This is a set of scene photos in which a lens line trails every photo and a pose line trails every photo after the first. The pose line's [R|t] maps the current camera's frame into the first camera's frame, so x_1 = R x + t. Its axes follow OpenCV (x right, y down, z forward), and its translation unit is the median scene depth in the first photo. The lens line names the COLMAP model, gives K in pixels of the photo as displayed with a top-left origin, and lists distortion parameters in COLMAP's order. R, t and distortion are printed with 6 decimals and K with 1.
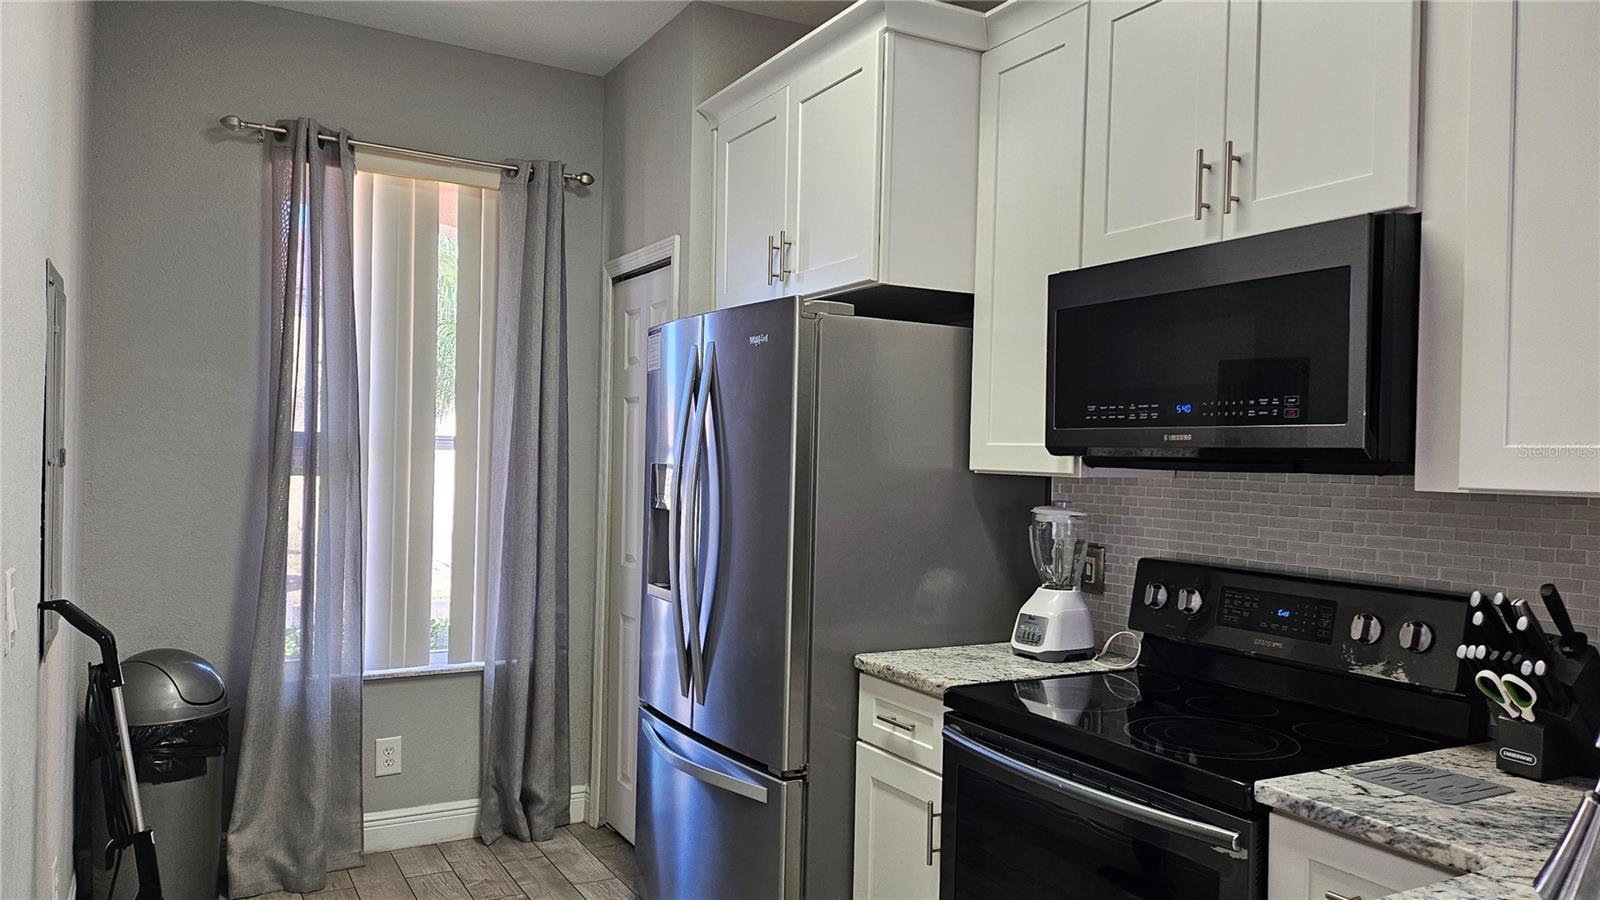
lens RADIAL K [[1137.0, 0, 795.7], [0, 1137.0, 457.3], [0, 0, 1]] dist [0.053479, -0.049366]
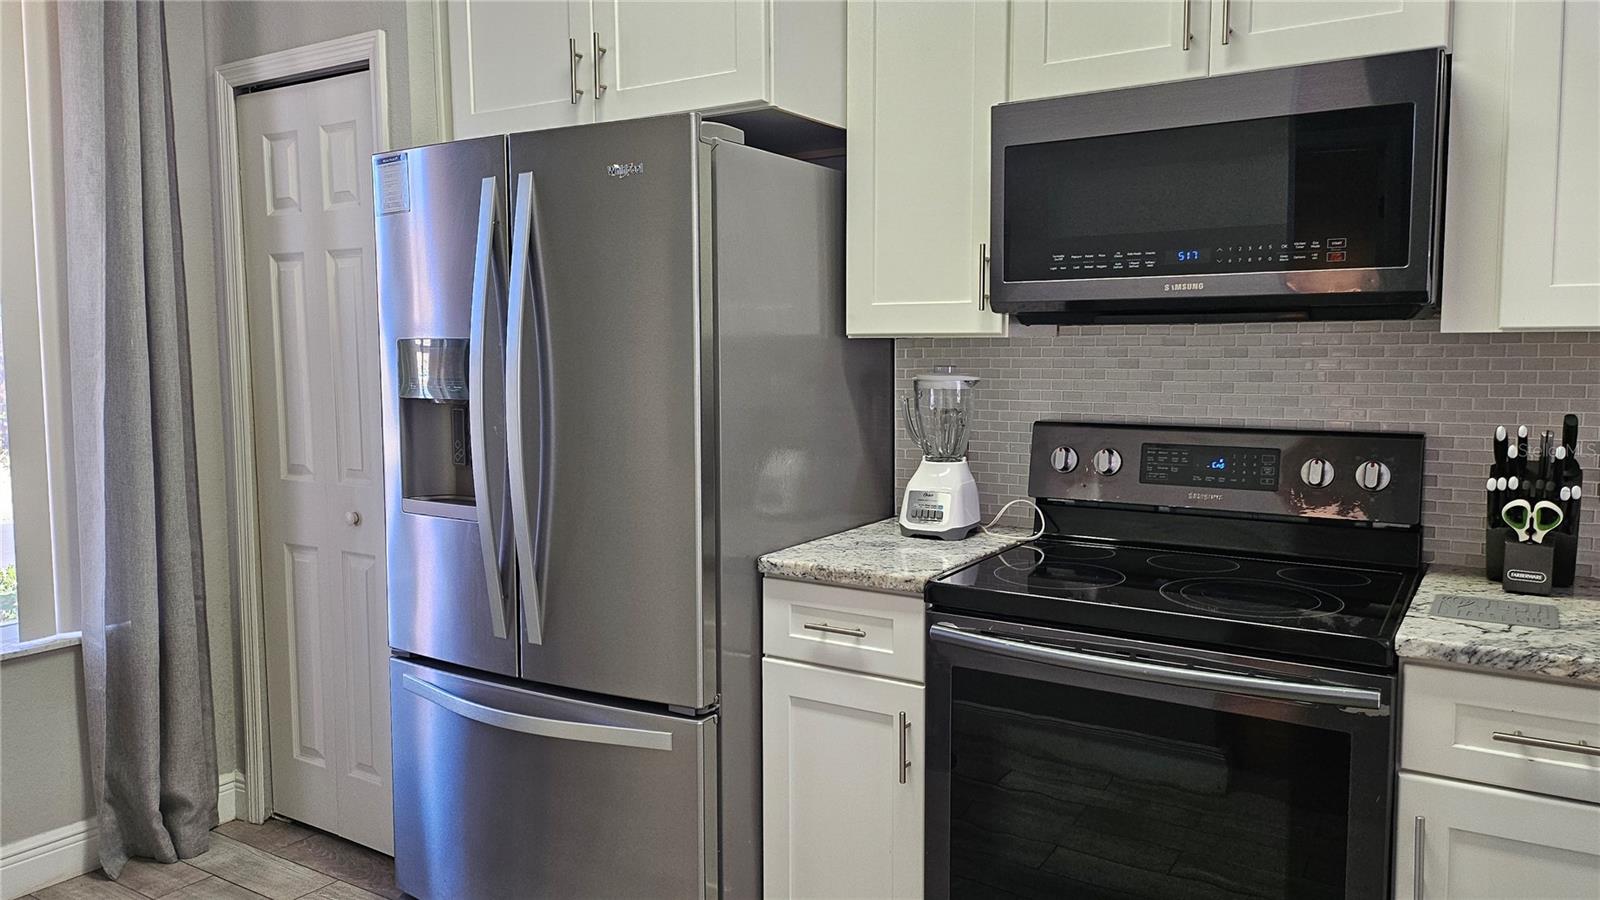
lens RADIAL K [[1137.0, 0, 814.4], [0, 1137.0, 433.0], [0, 0, 1]] dist [0.053479, -0.049366]
pose [[0.876358, -0.064299, 0.477349, -0.315780], [0.024899, 0.995772, 0.088419, 0.009573], [-0.481016, -0.065601, 0.874254, 0.262934]]
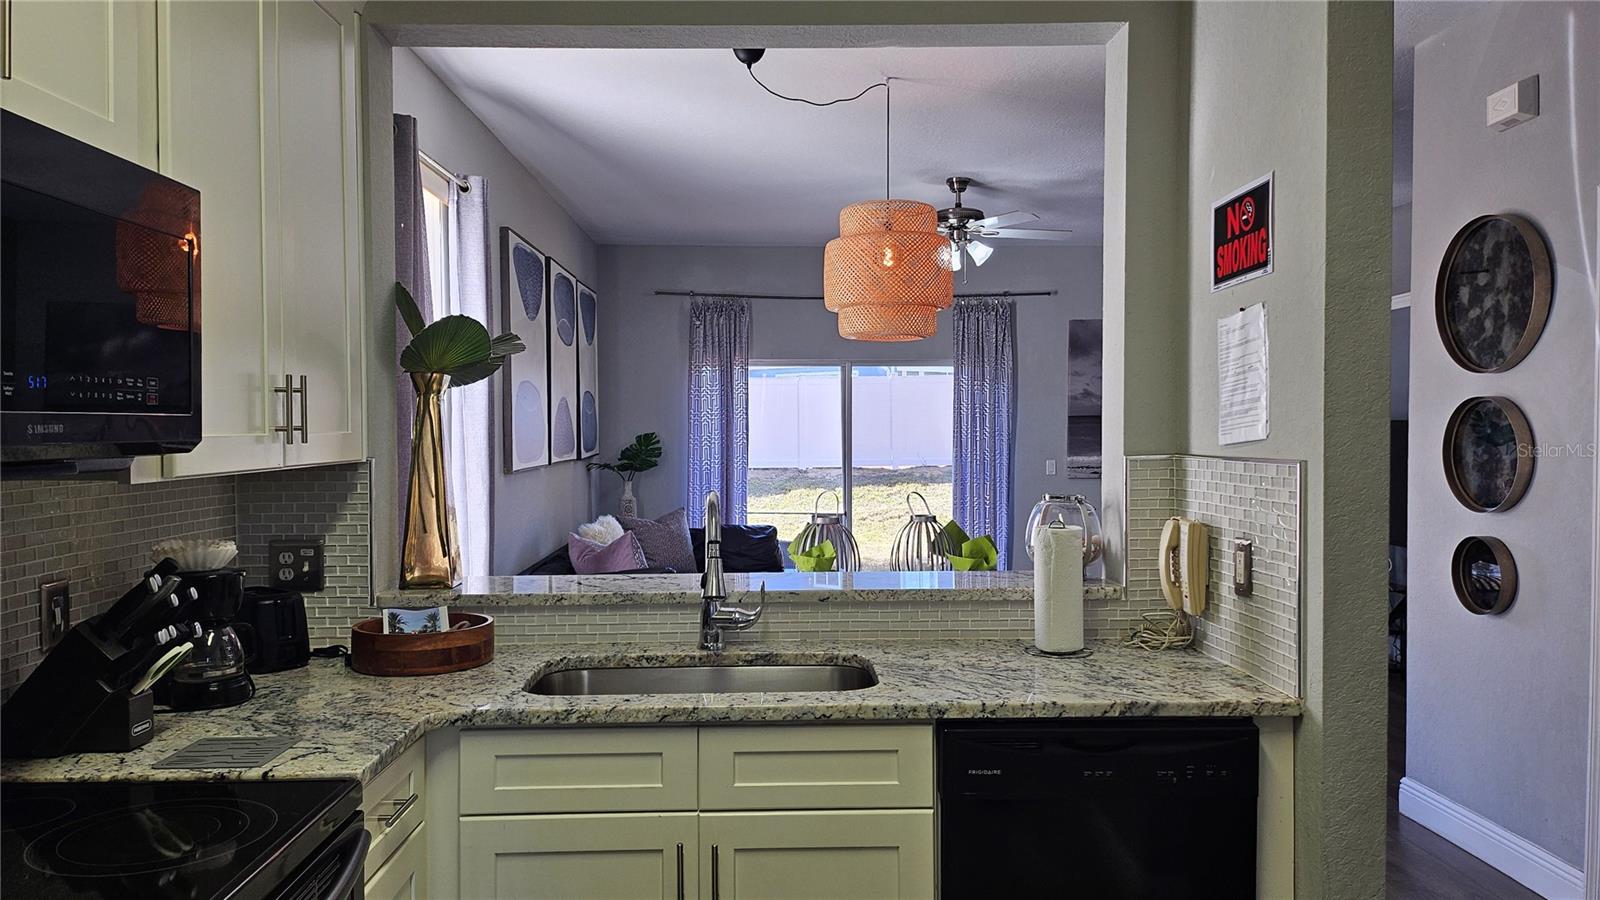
lens RADIAL K [[1137.0, 0, 801.6], [0, 1137.0, 447.2], [0, 0, 1]] dist [0.053479, -0.049366]
pose [[-0.890164, -0.030564, 0.454613, -0.262745], [-0.018549, 0.999351, 0.030866, -0.028343], [-0.455262, 0.019043, -0.890154, 1.127068]]
